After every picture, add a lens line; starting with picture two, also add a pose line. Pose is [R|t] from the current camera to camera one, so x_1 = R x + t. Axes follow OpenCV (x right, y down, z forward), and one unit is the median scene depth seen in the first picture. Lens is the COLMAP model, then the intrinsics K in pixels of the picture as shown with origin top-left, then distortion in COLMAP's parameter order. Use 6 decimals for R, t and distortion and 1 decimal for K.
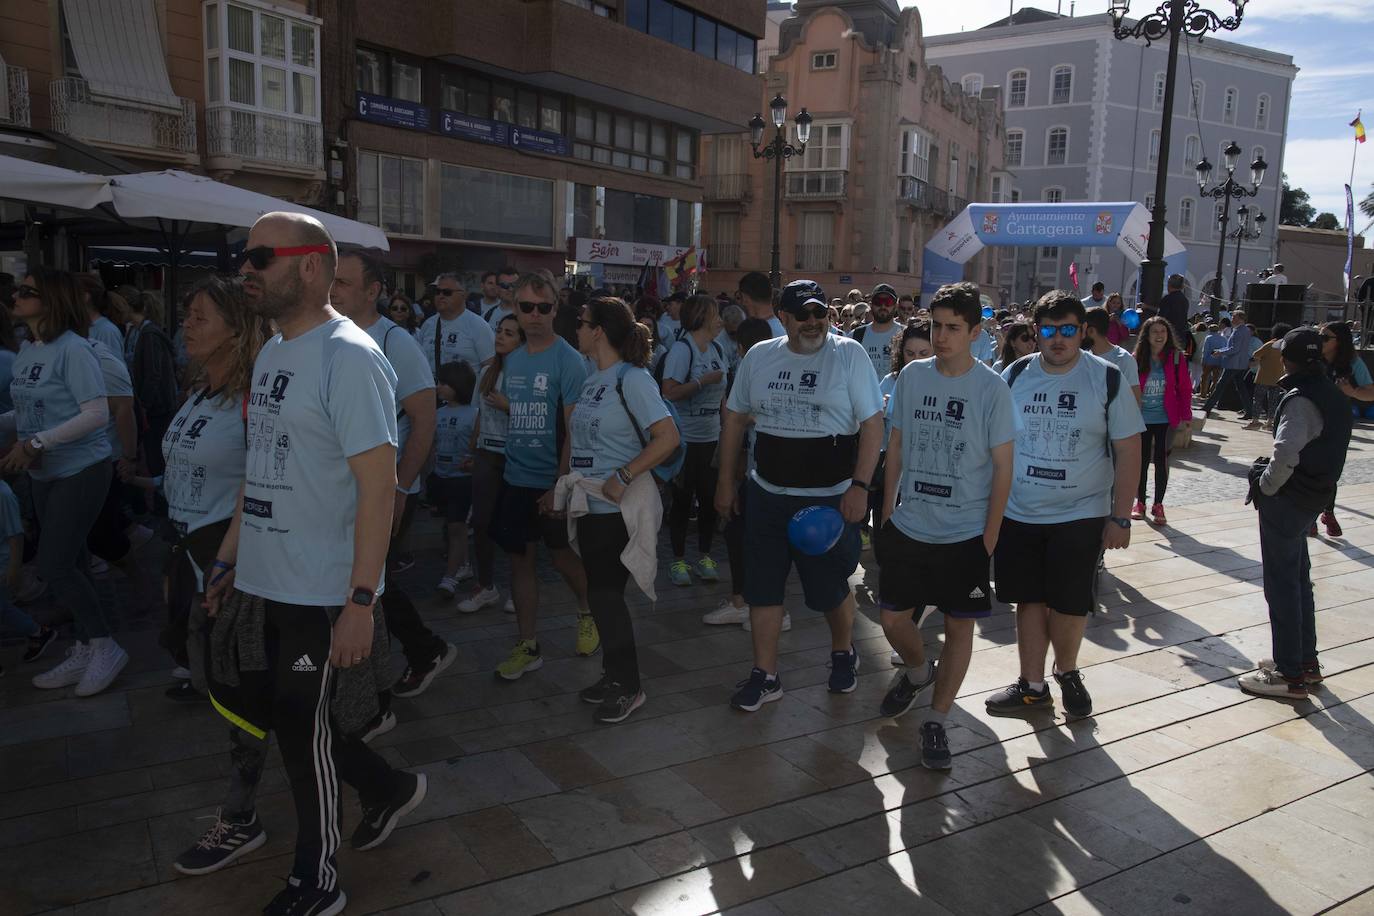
lens RADIAL K [[1087.9, 0, 687.0], [0, 1087.9, 458.0], [0, 0, 1]] dist [-0.008390, 0.006048]
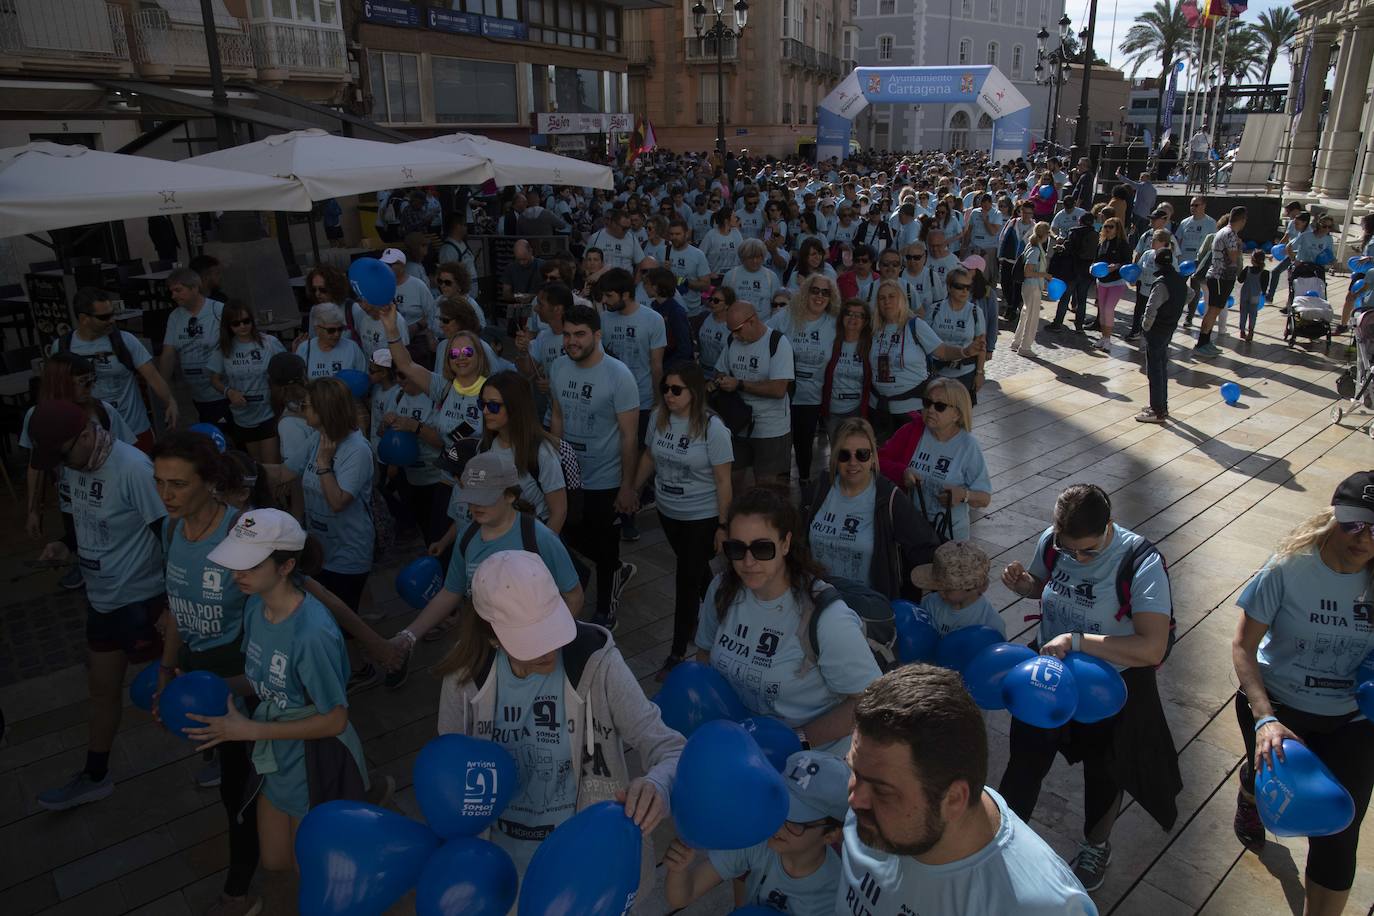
lens RADIAL K [[985.2, 0, 687.0], [0, 985.2, 458.0], [0, 0, 1]] dist [-0.052576, 0.007718]
pose [[0.984501, -0.093376, 0.148456, -0.126310], [0.065604, 0.981101, 0.182035, -0.021991], [-0.162648, -0.169475, 0.972021, -0.084633]]
